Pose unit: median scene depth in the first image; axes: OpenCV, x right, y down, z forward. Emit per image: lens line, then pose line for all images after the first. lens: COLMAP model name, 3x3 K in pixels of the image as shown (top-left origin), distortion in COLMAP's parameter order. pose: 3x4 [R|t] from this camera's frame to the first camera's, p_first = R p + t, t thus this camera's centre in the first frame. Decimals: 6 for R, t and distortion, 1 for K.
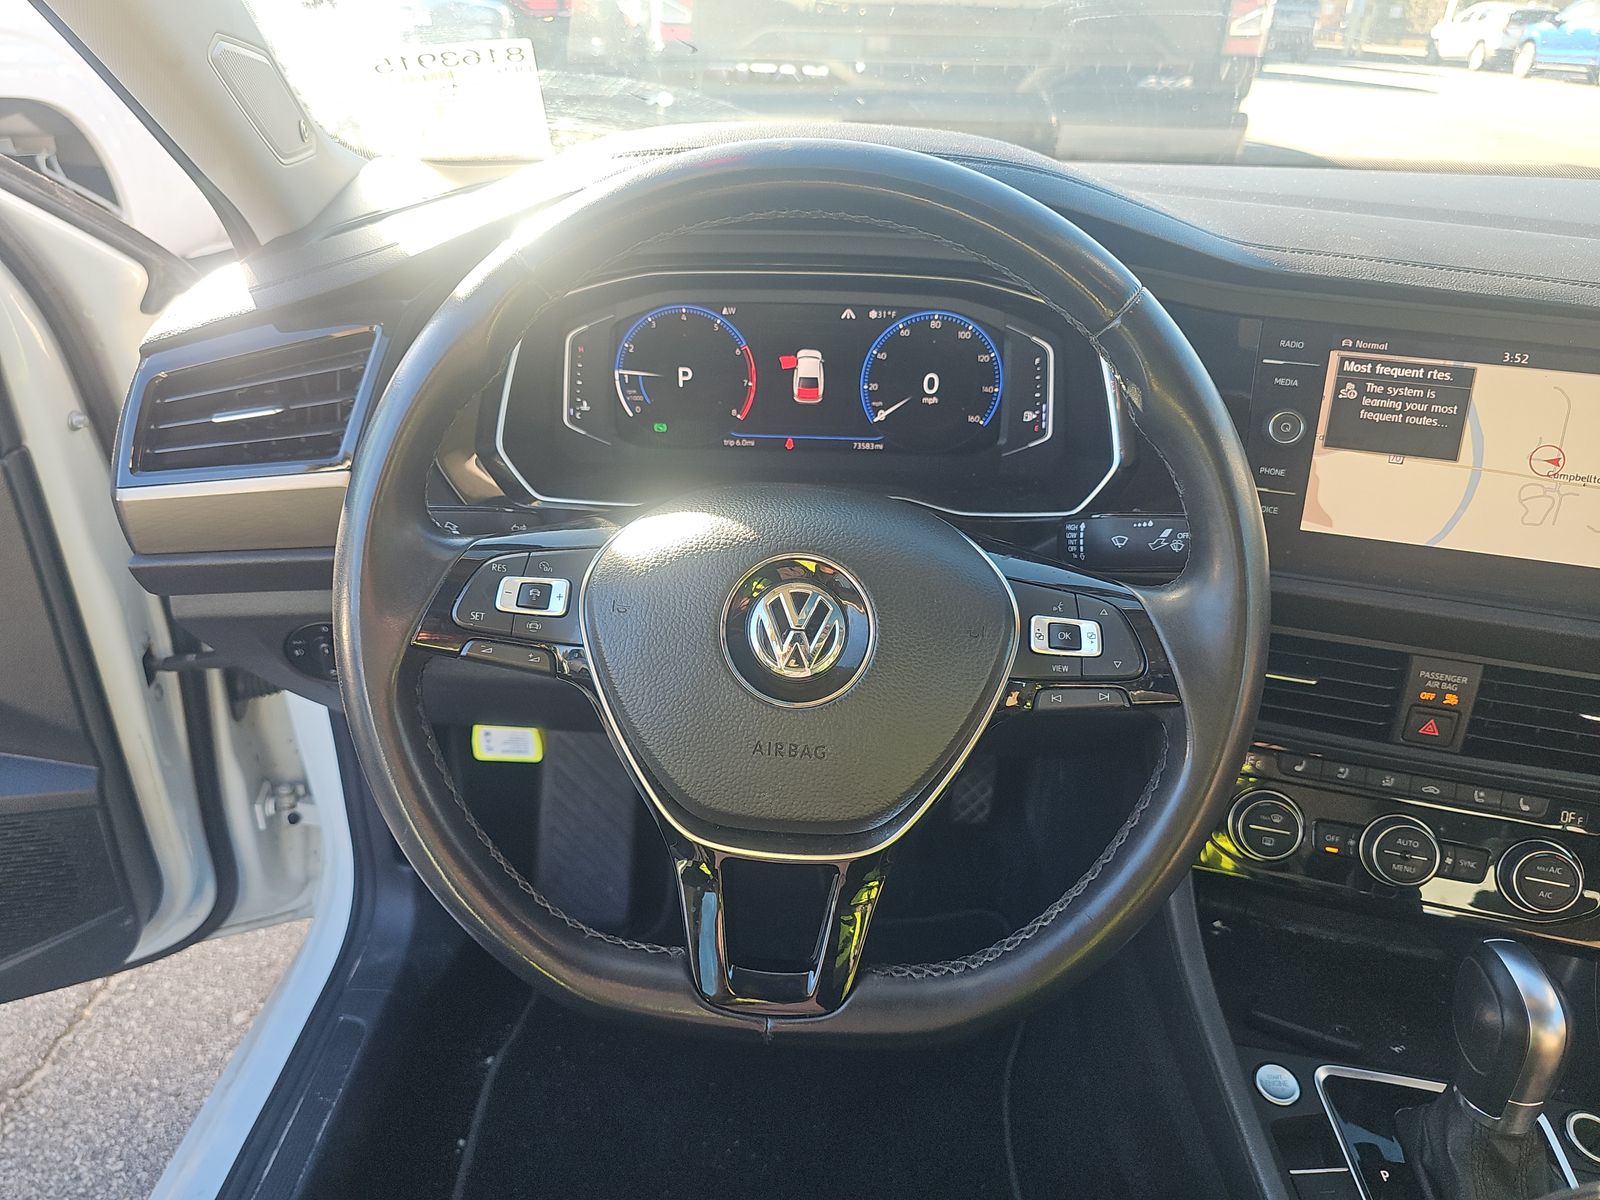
lens RADIAL K [[1050.8, 0, 801.5], [0, 1050.8, 627.8], [0, 0, 1]] dist [0.002323, -0.027835]
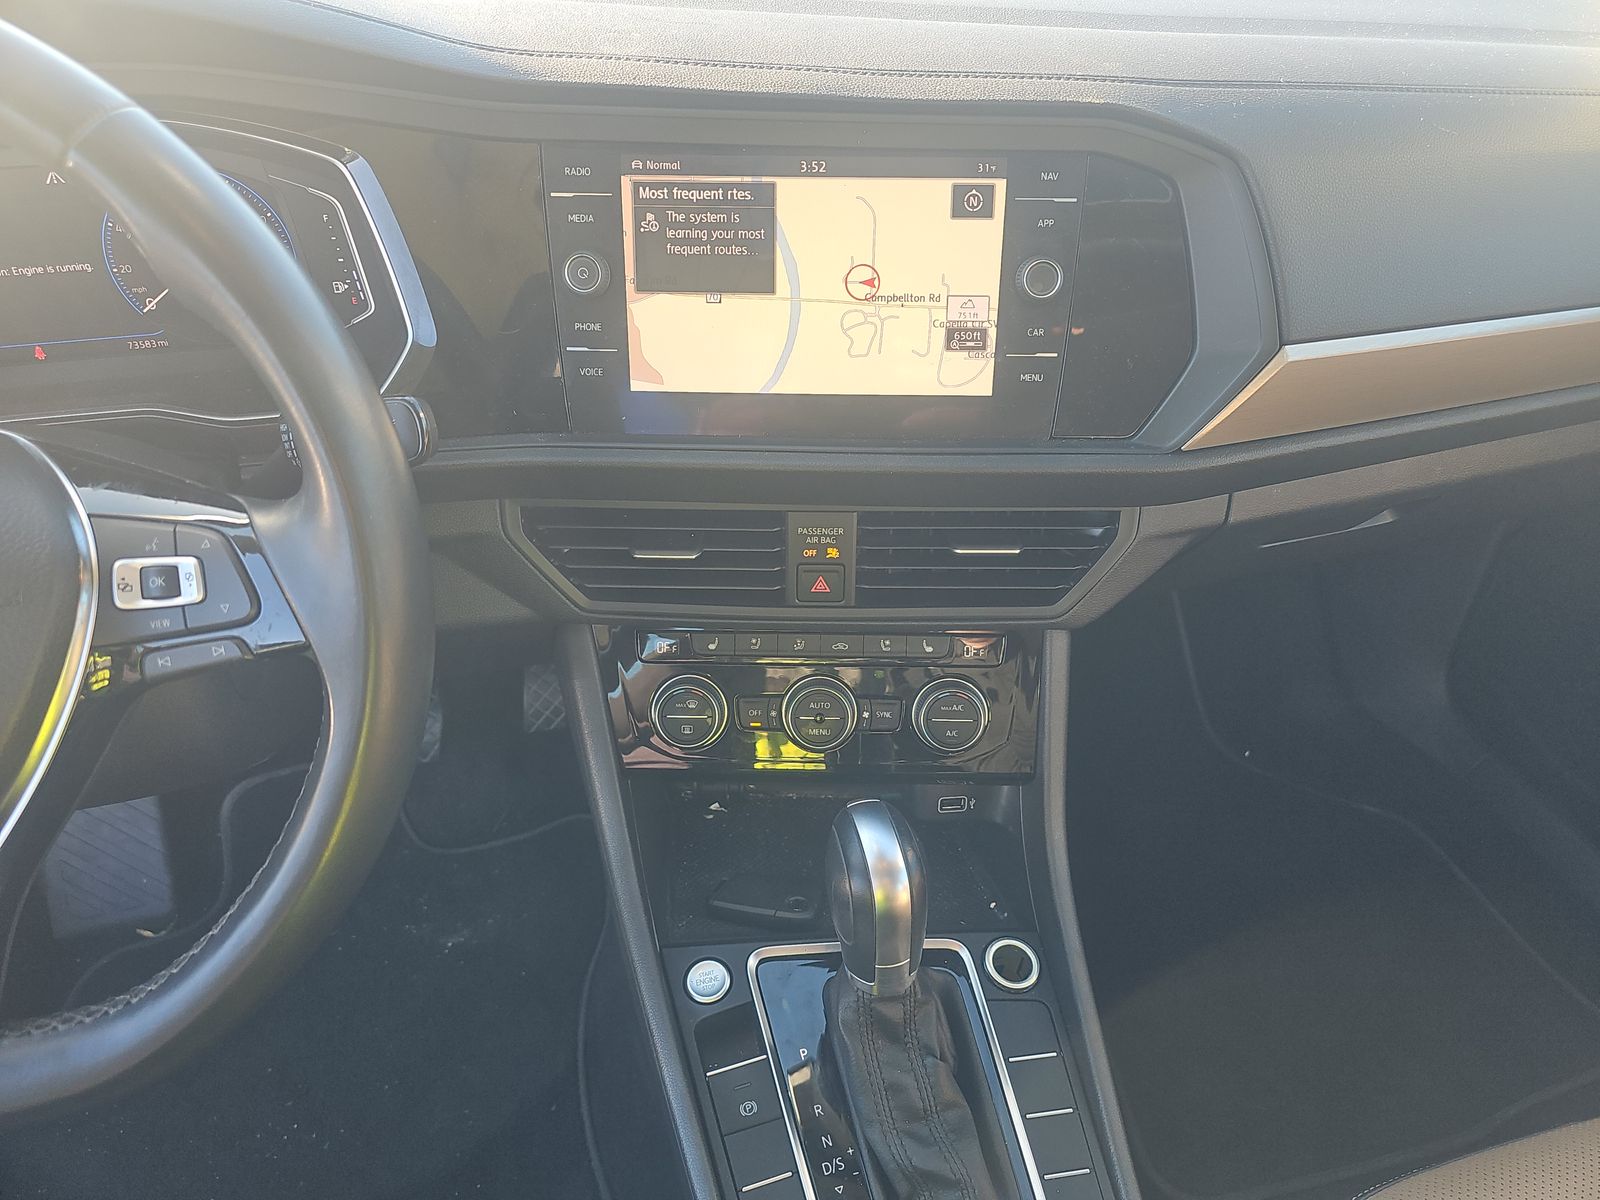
lens RADIAL K [[1047.5, 0, 797.5], [0, 1047.5, 655.3], [0, 0, 1]] dist [0.006303, -0.003649]
pose [[0.958977, -0.177584, 0.220967, 0.362063], [0.144323, 0.976735, 0.158621, 0.004168], [-0.243994, -0.120223, 0.962296, 0.084614]]
